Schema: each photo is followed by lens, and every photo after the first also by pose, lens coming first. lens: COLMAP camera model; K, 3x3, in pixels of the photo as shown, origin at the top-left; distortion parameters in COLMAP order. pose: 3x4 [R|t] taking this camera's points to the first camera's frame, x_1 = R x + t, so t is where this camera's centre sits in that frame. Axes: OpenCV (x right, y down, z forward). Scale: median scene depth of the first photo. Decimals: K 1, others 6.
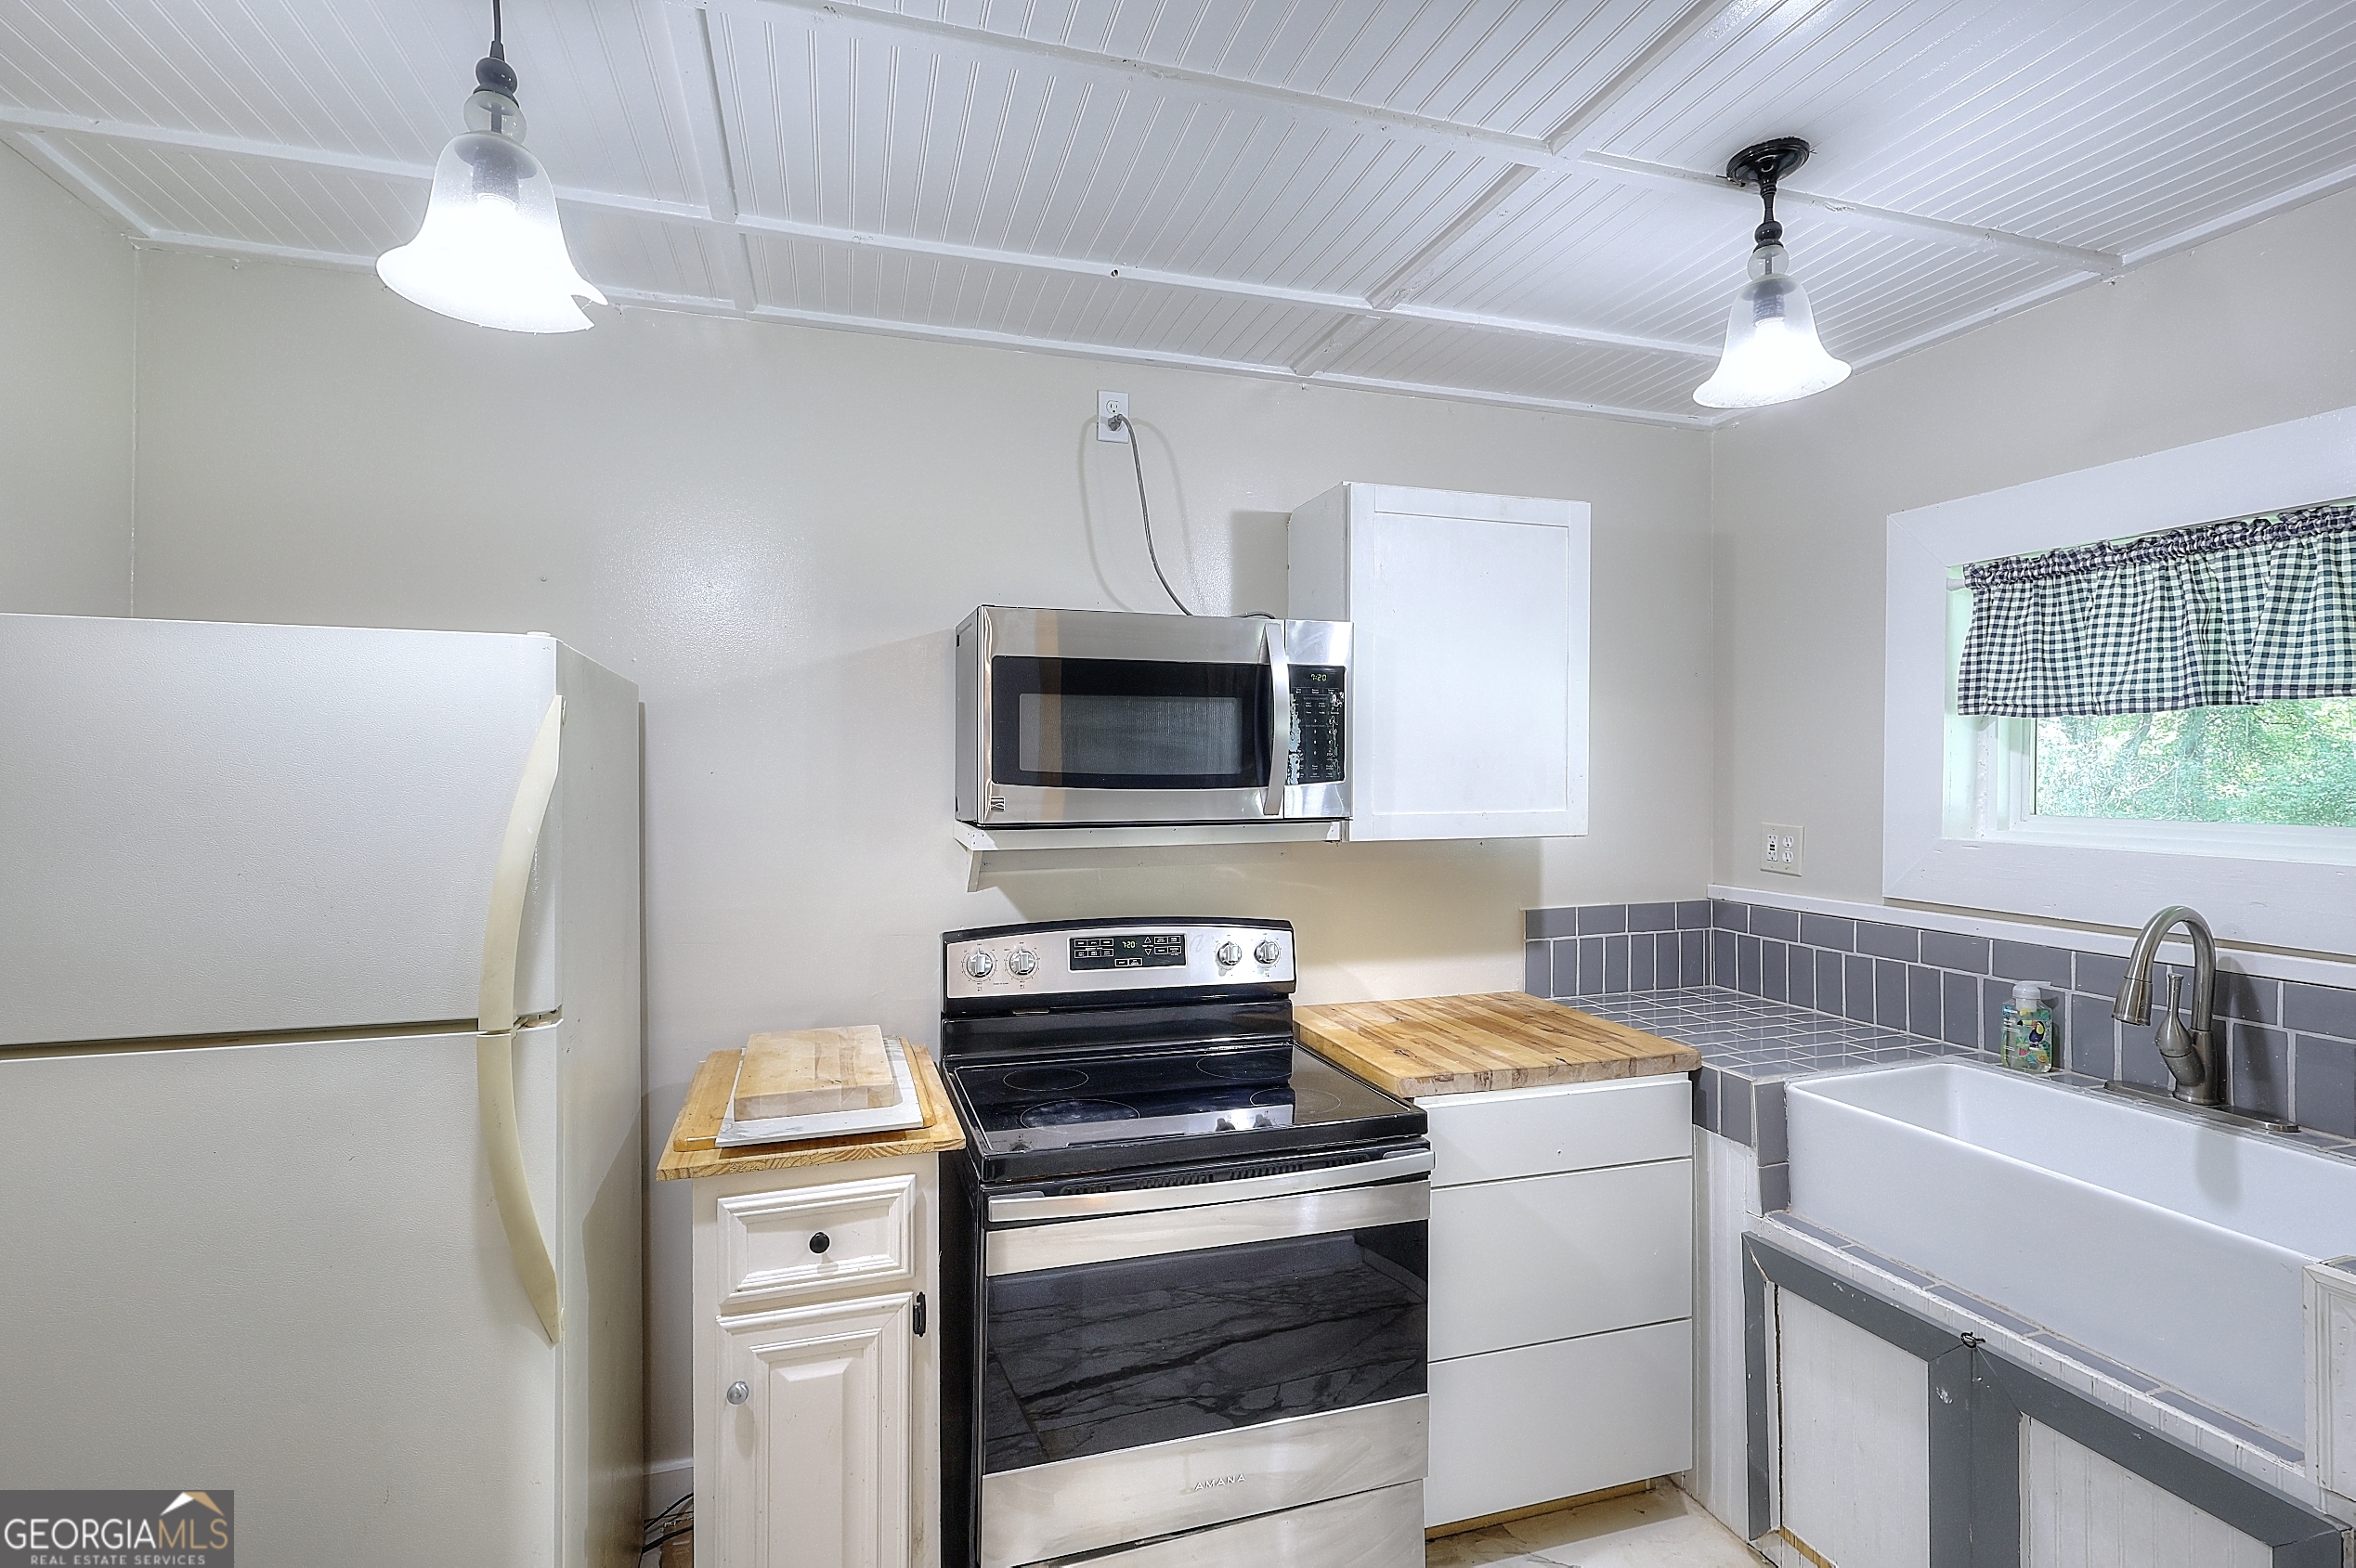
lens RADIAL K [[1091.1, 0, 1175.2], [0, 1091.1, 781.8], [0, 0, 1]] dist [-0.004584, 0.001911]
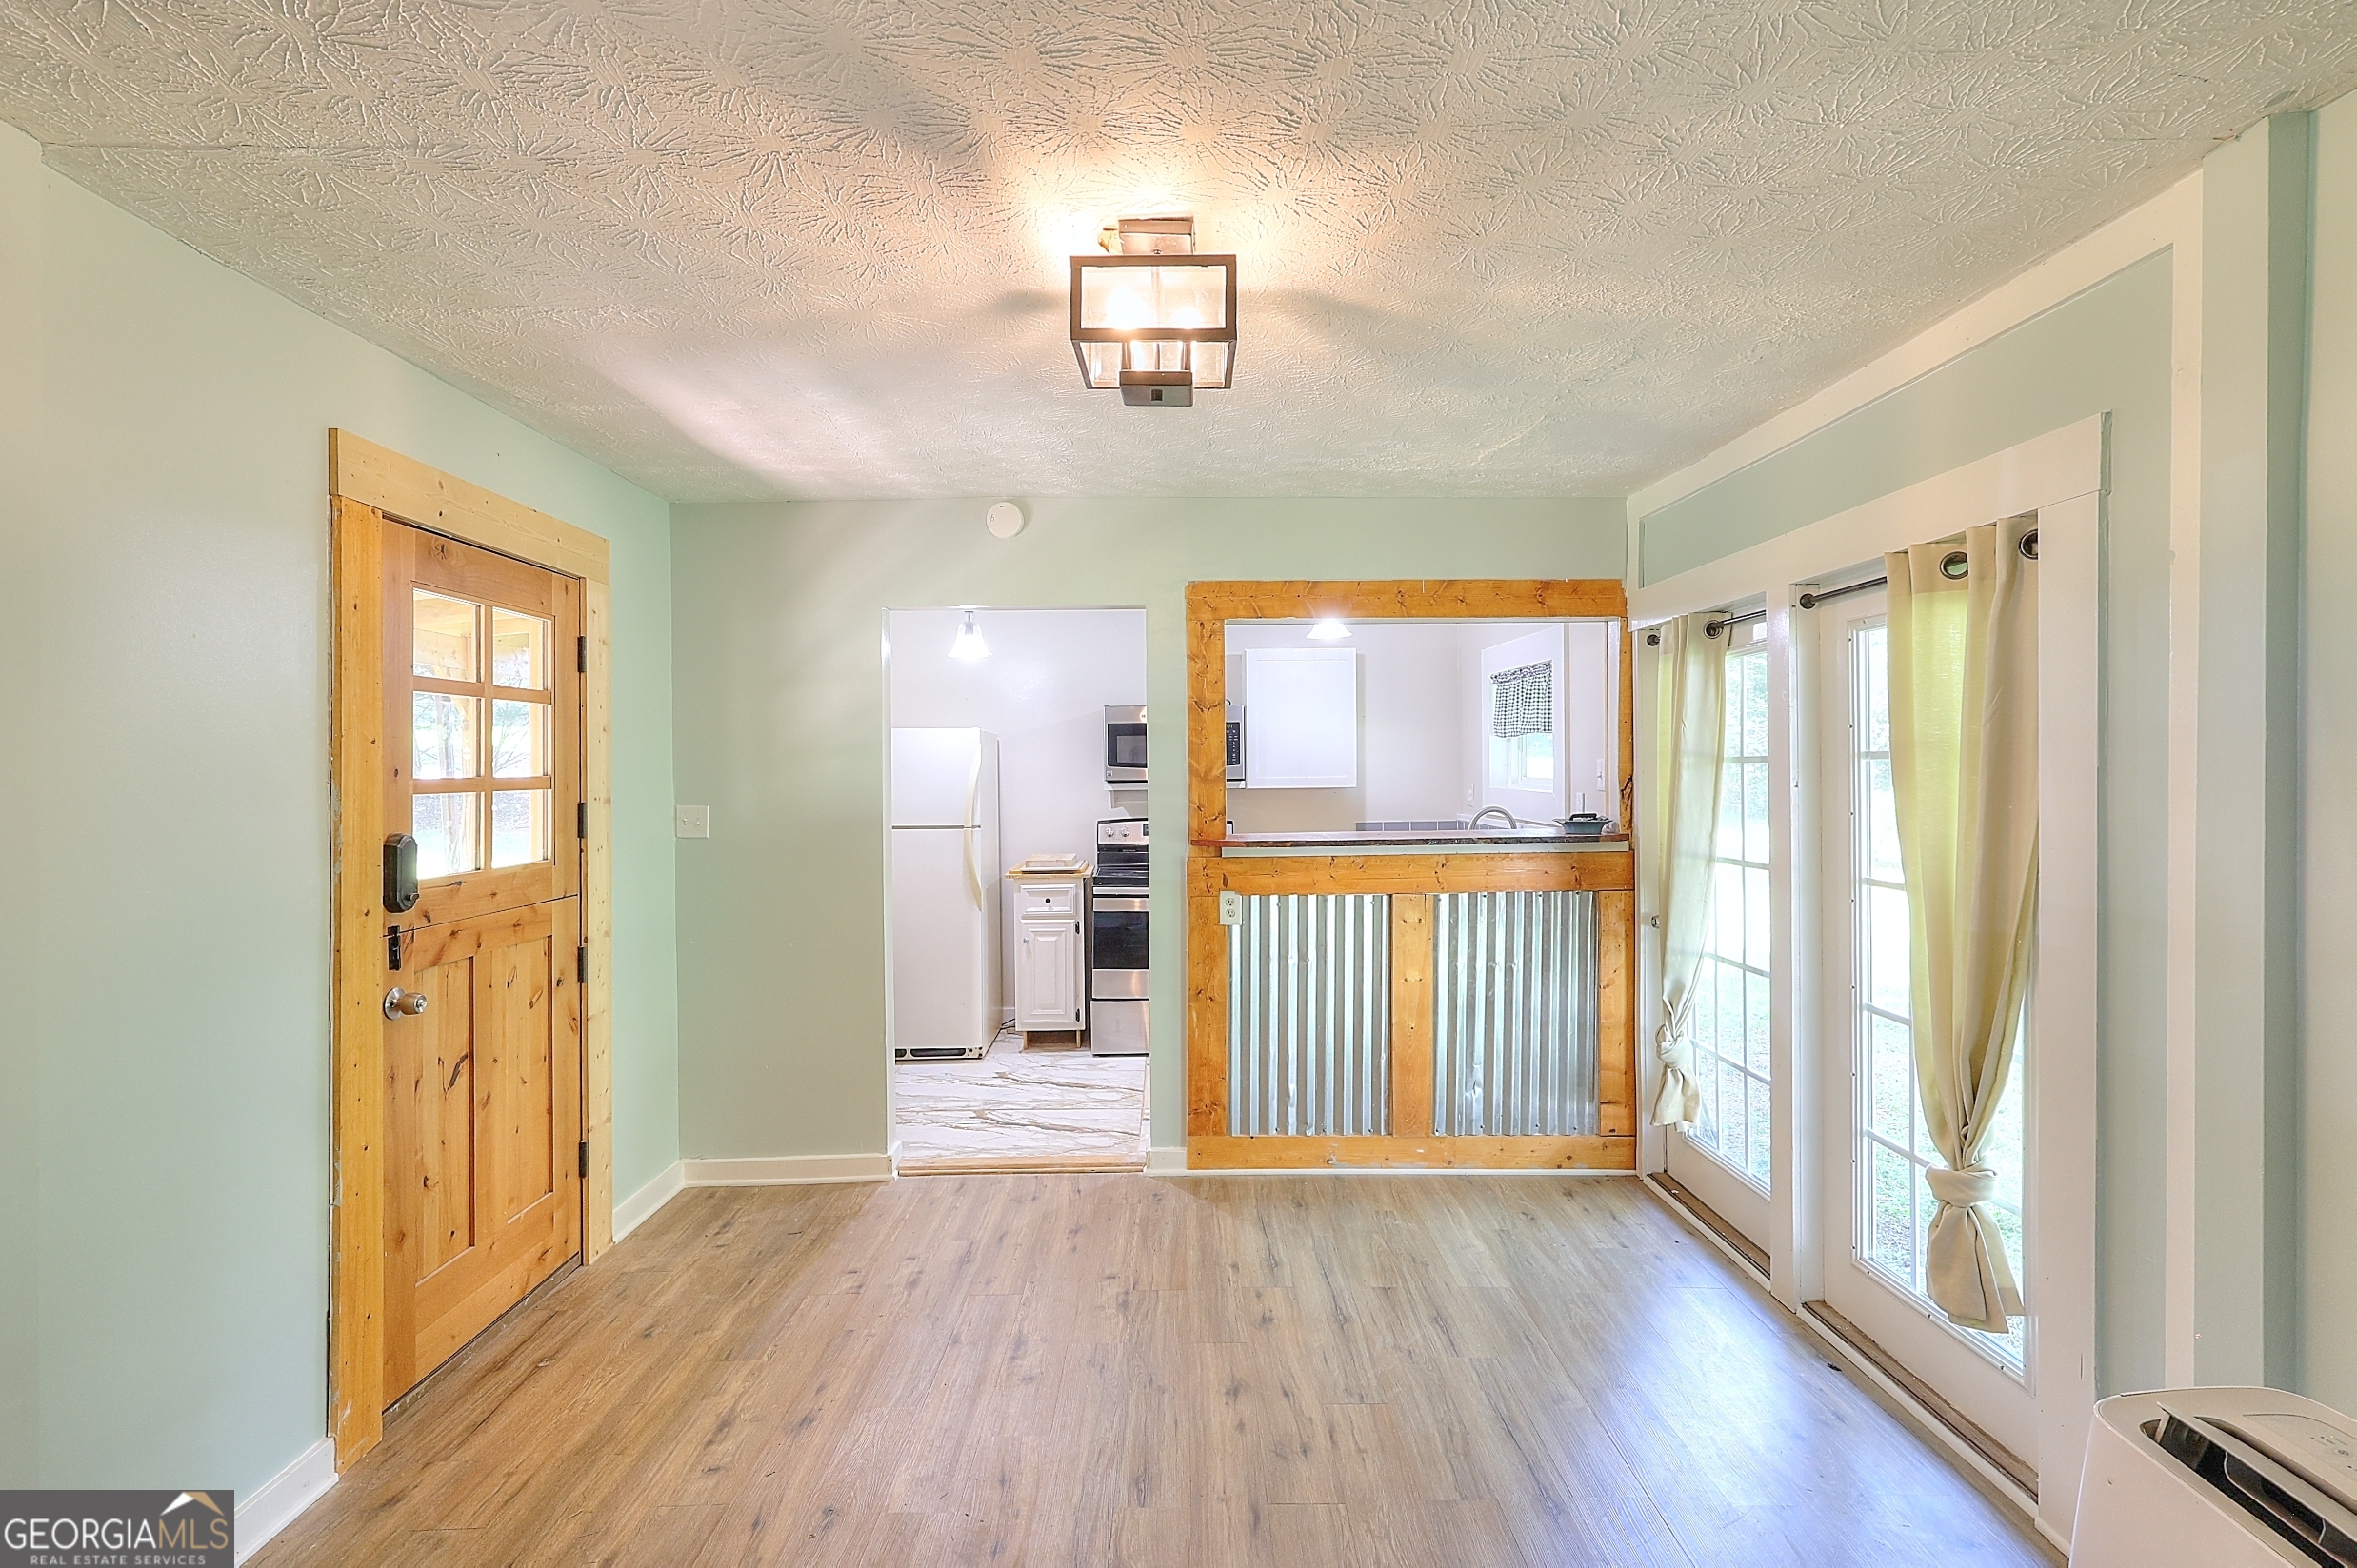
lens RADIAL K [[1091.6, 0, 1178.0], [0, 1091.6, 775.6], [0, 0, 1]] dist [-0.004584, 0.001911]
pose [[0.958782, -0.002870, -0.284129, 0.789447], [0.003579, 0.999992, 0.001978, 0.019927], [0.284120, -0.002913, 0.958784, -1.645078]]
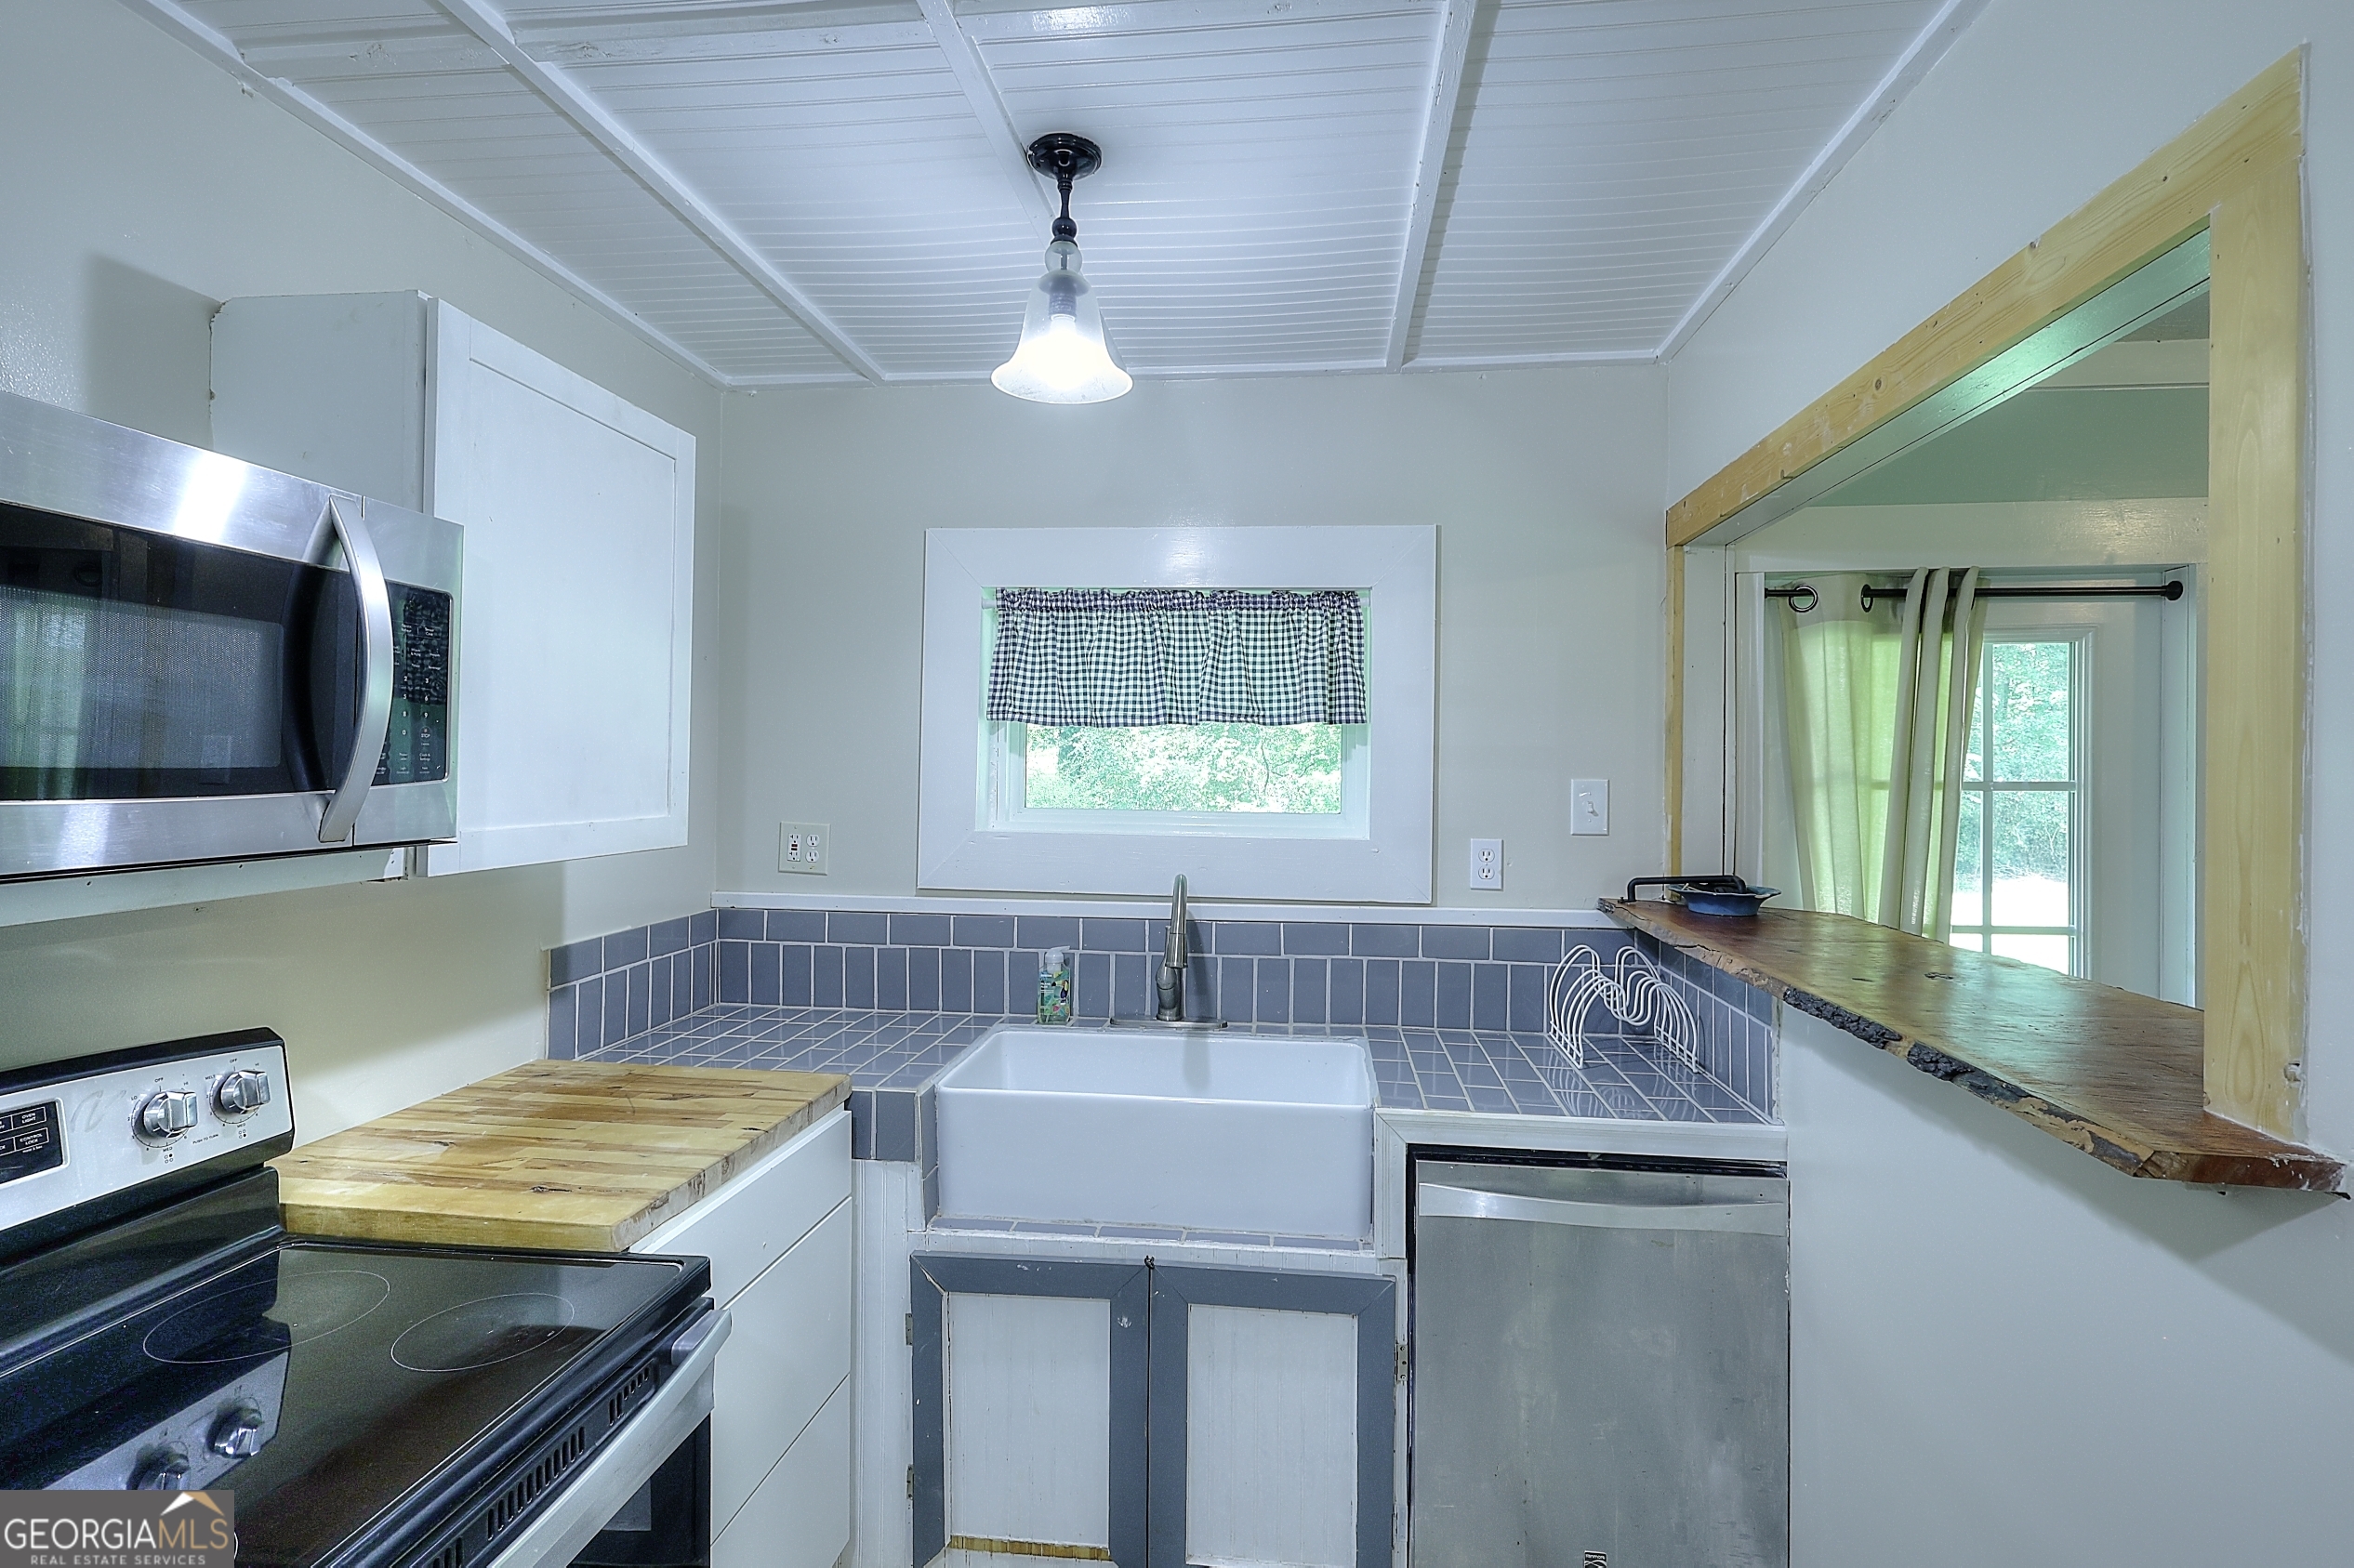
lens RADIAL K [[1090.3, 0, 1177.4], [0, 1090.3, 777.7], [0, 0, 1]] dist [-0.004584, 0.001911]
pose [[0.408851, 0.000268, 0.912601, -0.245070], [-0.003050, 0.999995, 0.001073, -0.004135], [-0.912596, -0.003222, 0.408850, 0.386686]]
